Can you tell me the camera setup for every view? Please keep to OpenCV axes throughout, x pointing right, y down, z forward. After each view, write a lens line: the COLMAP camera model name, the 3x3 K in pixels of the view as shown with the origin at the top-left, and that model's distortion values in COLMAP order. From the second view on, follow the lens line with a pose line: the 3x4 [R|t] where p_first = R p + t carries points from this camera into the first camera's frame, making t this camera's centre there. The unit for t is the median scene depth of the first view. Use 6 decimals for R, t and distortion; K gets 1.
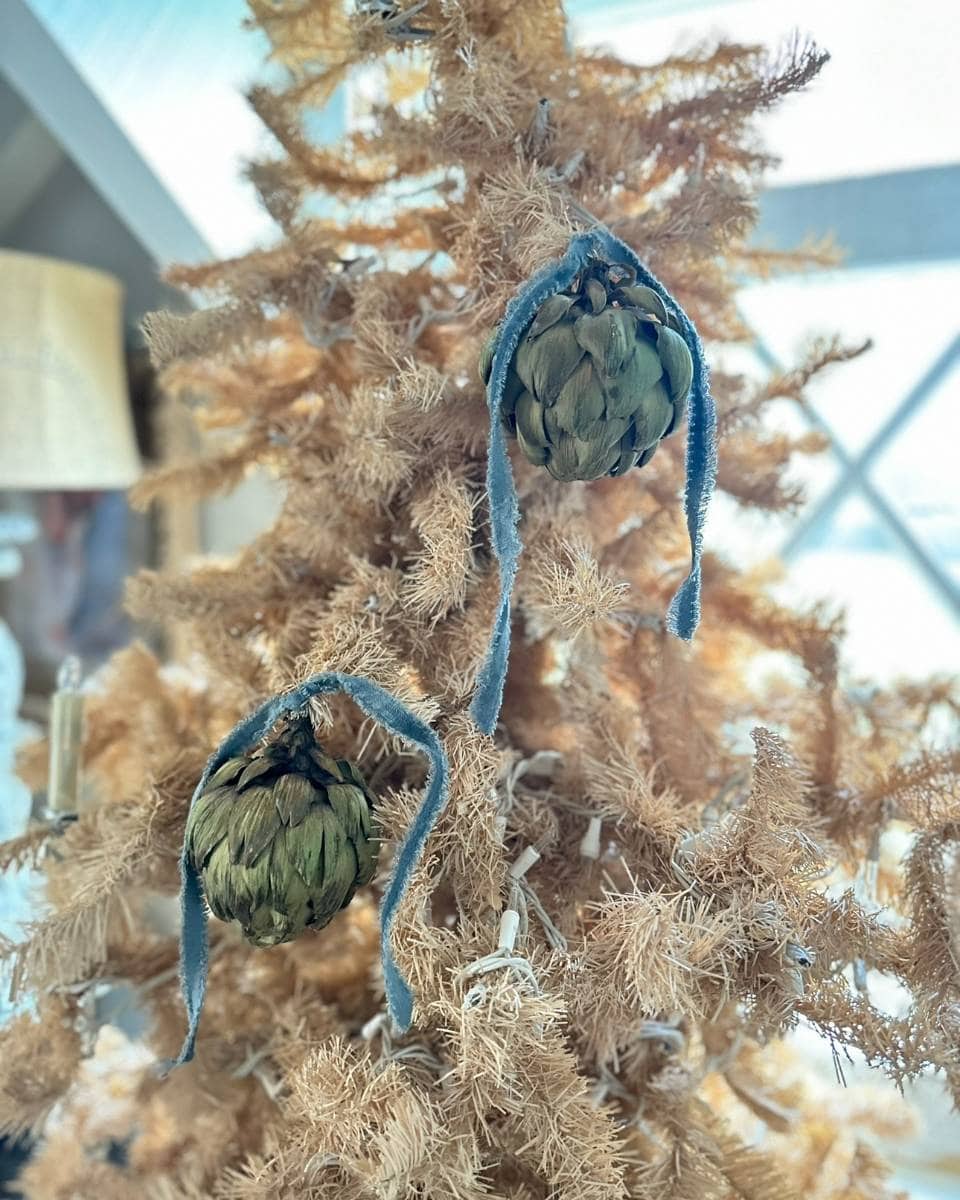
lens RADIAL K [[975.6, 0, 435.4], [0, 975.6, 596.8], [0, 0, 1]] dist [0.055951, -0.098141]
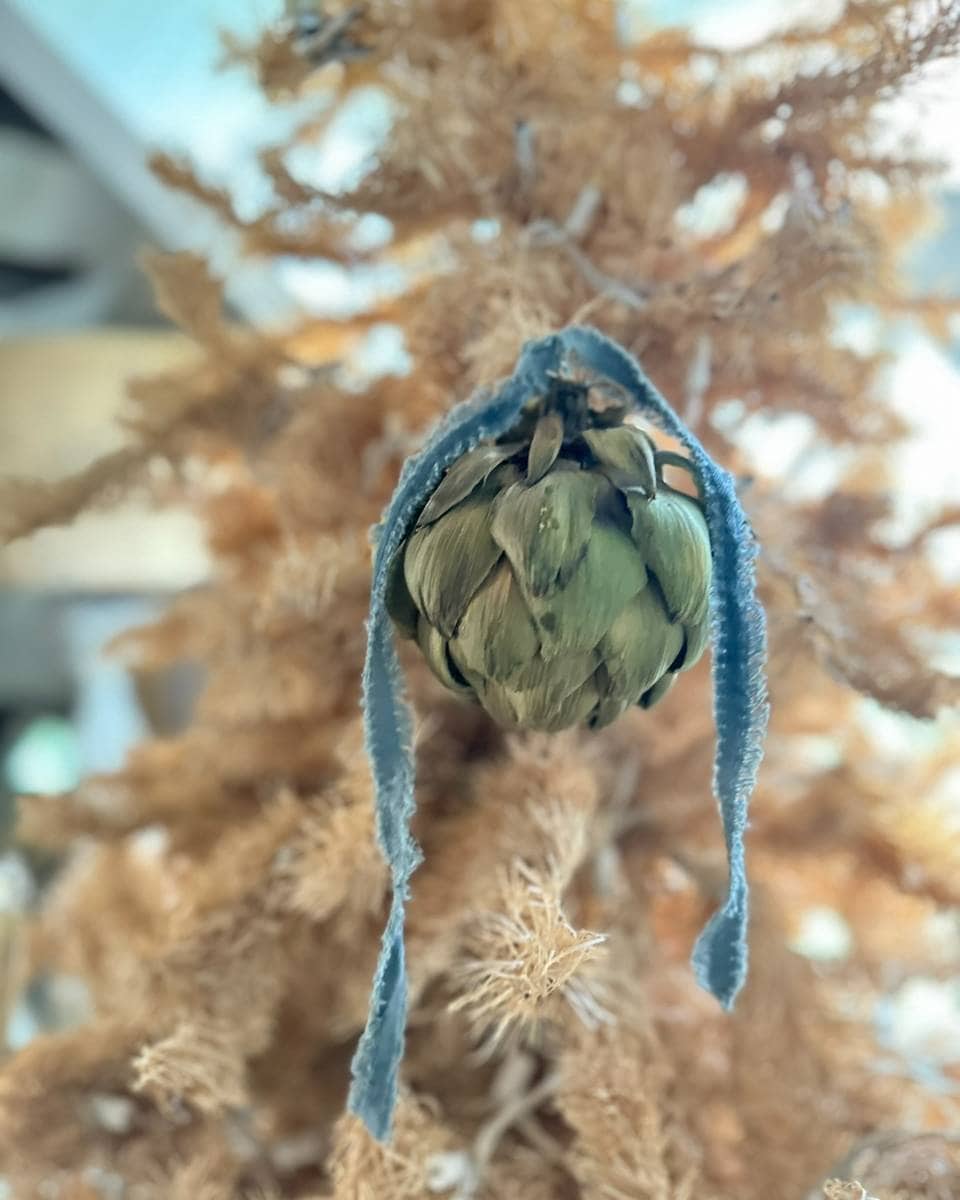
lens RADIAL K [[975.6, 0, 435.4], [0, 975.6, 596.8], [0, 0, 1]] dist [0.055951, -0.098141]
pose [[0.961094, 0.006588, -0.276144, 0.235484], [-0.006947, 0.999976, -0.000322, -0.188342], [0.276135, 0.002228, 0.961116, 0.354776]]
